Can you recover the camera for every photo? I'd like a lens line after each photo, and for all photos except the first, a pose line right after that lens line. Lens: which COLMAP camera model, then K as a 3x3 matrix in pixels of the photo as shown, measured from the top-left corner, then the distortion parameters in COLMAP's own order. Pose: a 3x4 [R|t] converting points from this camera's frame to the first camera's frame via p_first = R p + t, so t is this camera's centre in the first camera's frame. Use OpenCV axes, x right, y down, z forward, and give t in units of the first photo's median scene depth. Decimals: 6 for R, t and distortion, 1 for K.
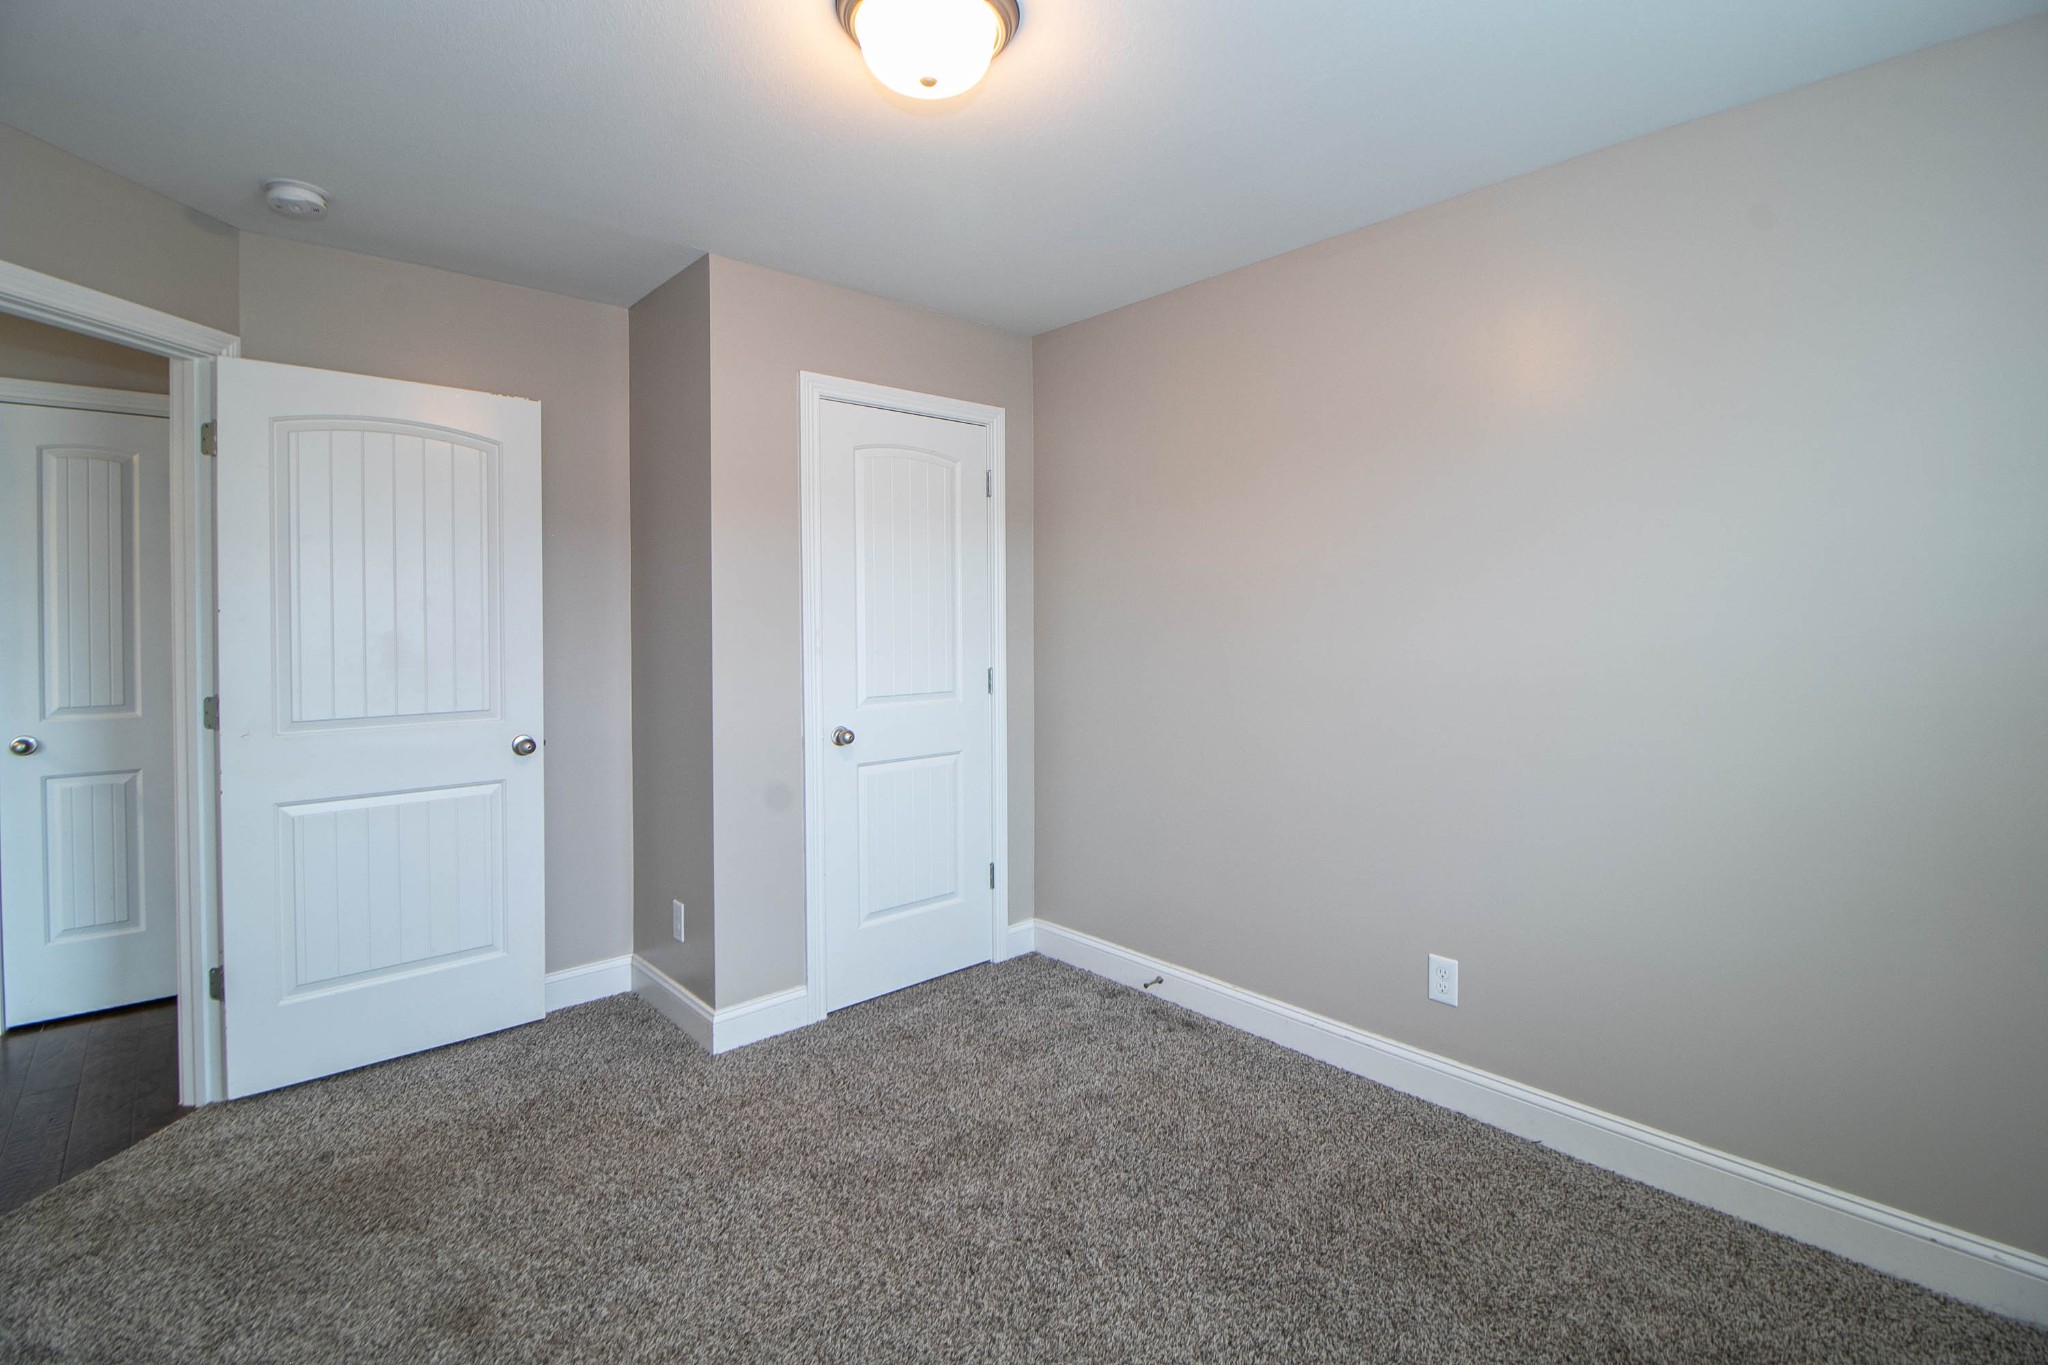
lens RADIAL K [[945.1, 0, 1036.1], [0, 945.1, 633.1], [0, 0, 1]] dist [0.002053, -0.012099]
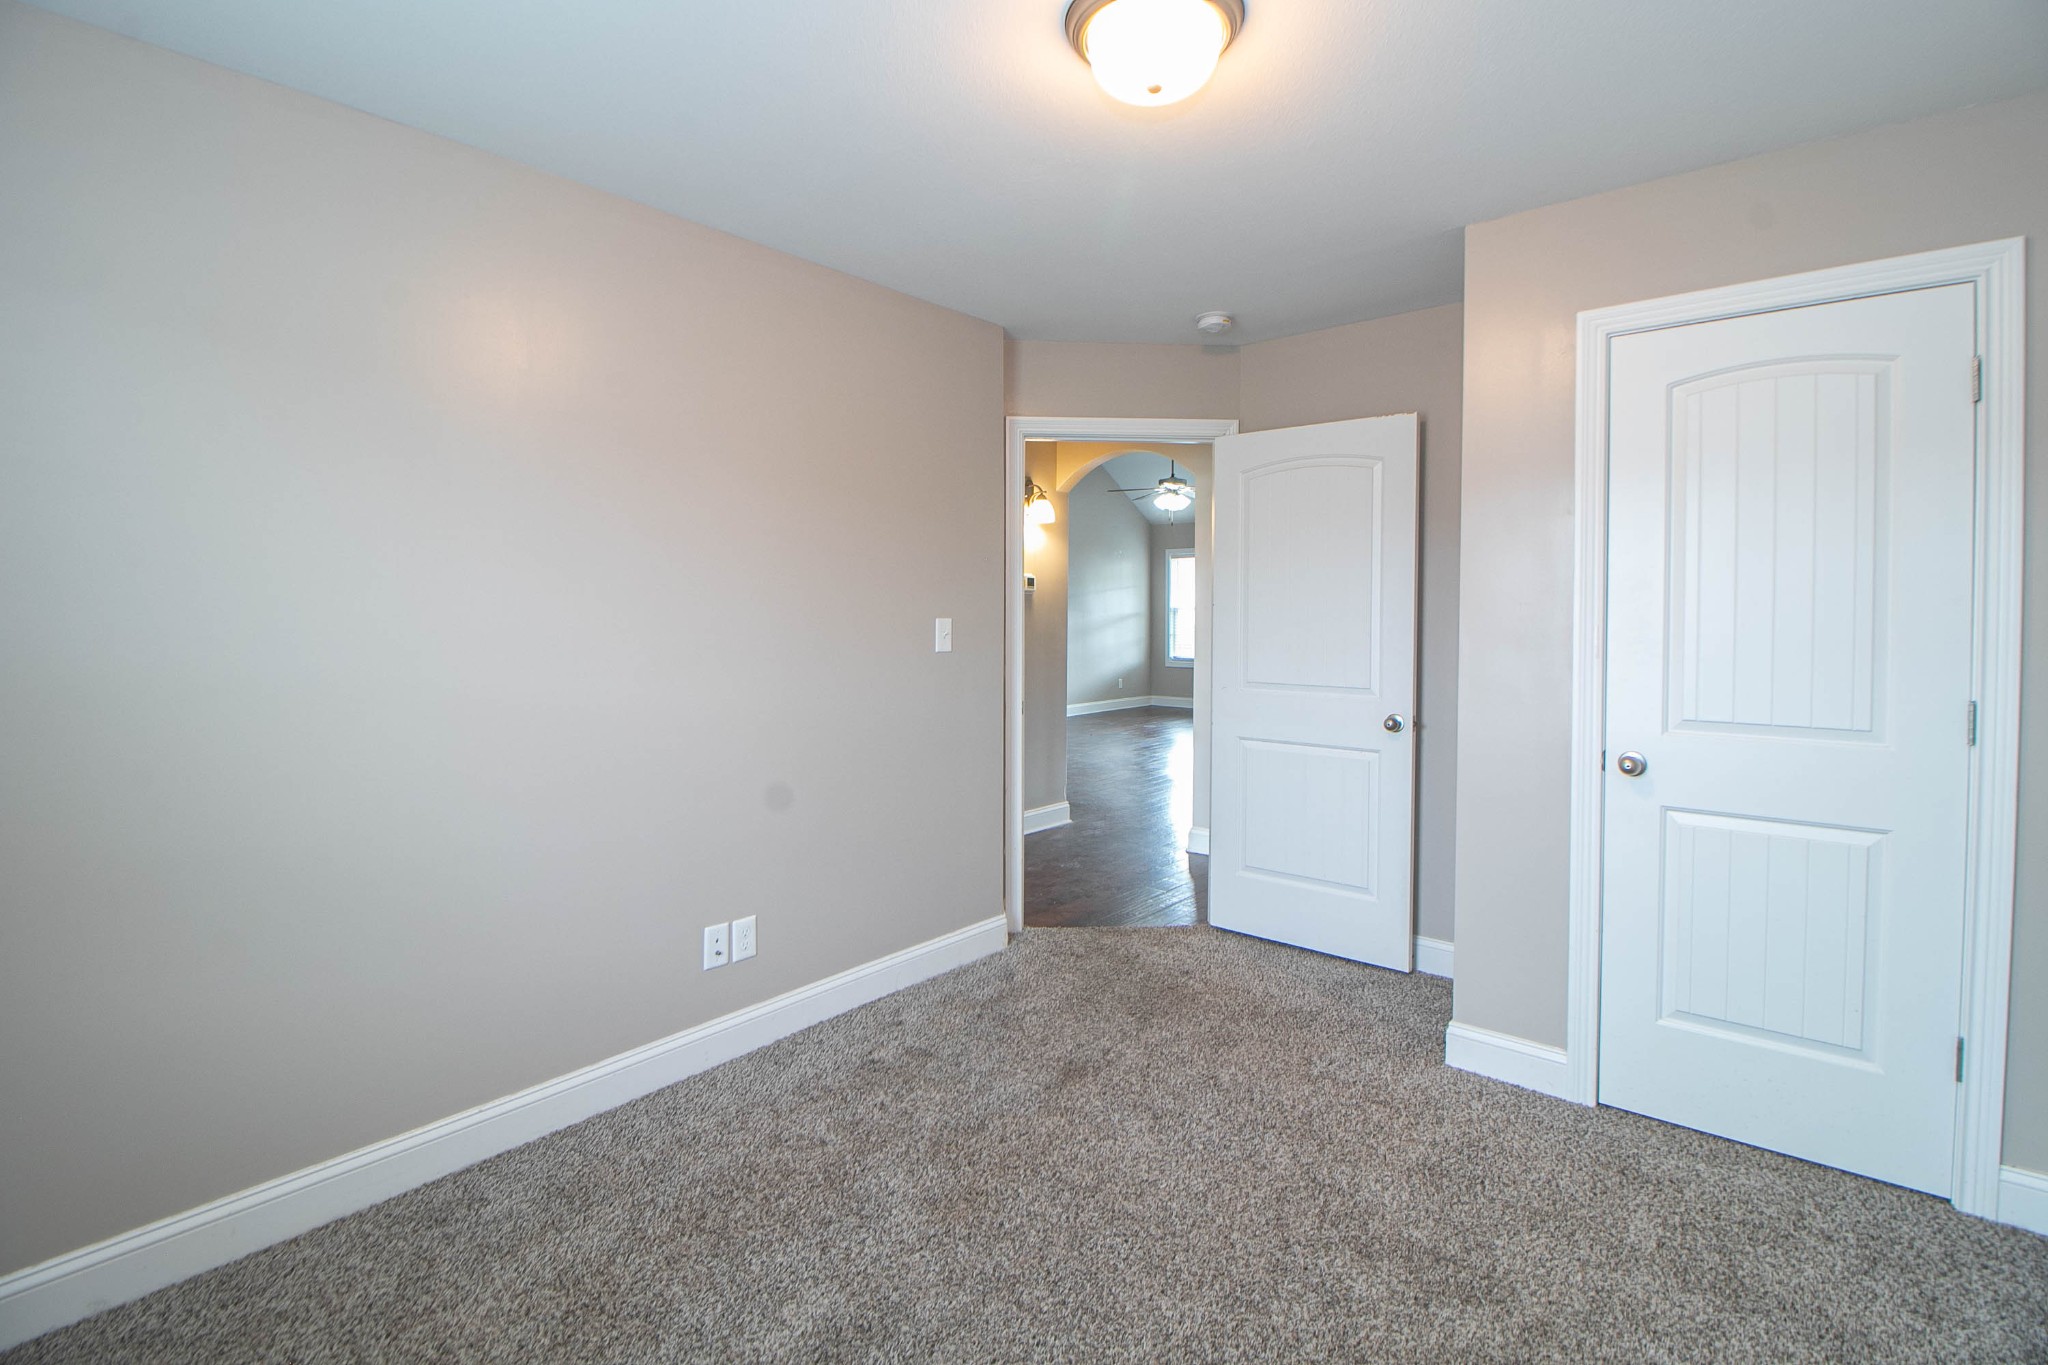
lens RADIAL K [[945.1, 0, 1036.1], [0, 945.1, 633.1], [0, 0, 1]] dist [0.002053, -0.012099]
pose [[0.131057, 0.028243, -0.990972, 0.518017], [-0.021327, 0.999443, 0.025664, -0.008458], [0.991145, 0.017771, 0.131586, 0.427141]]
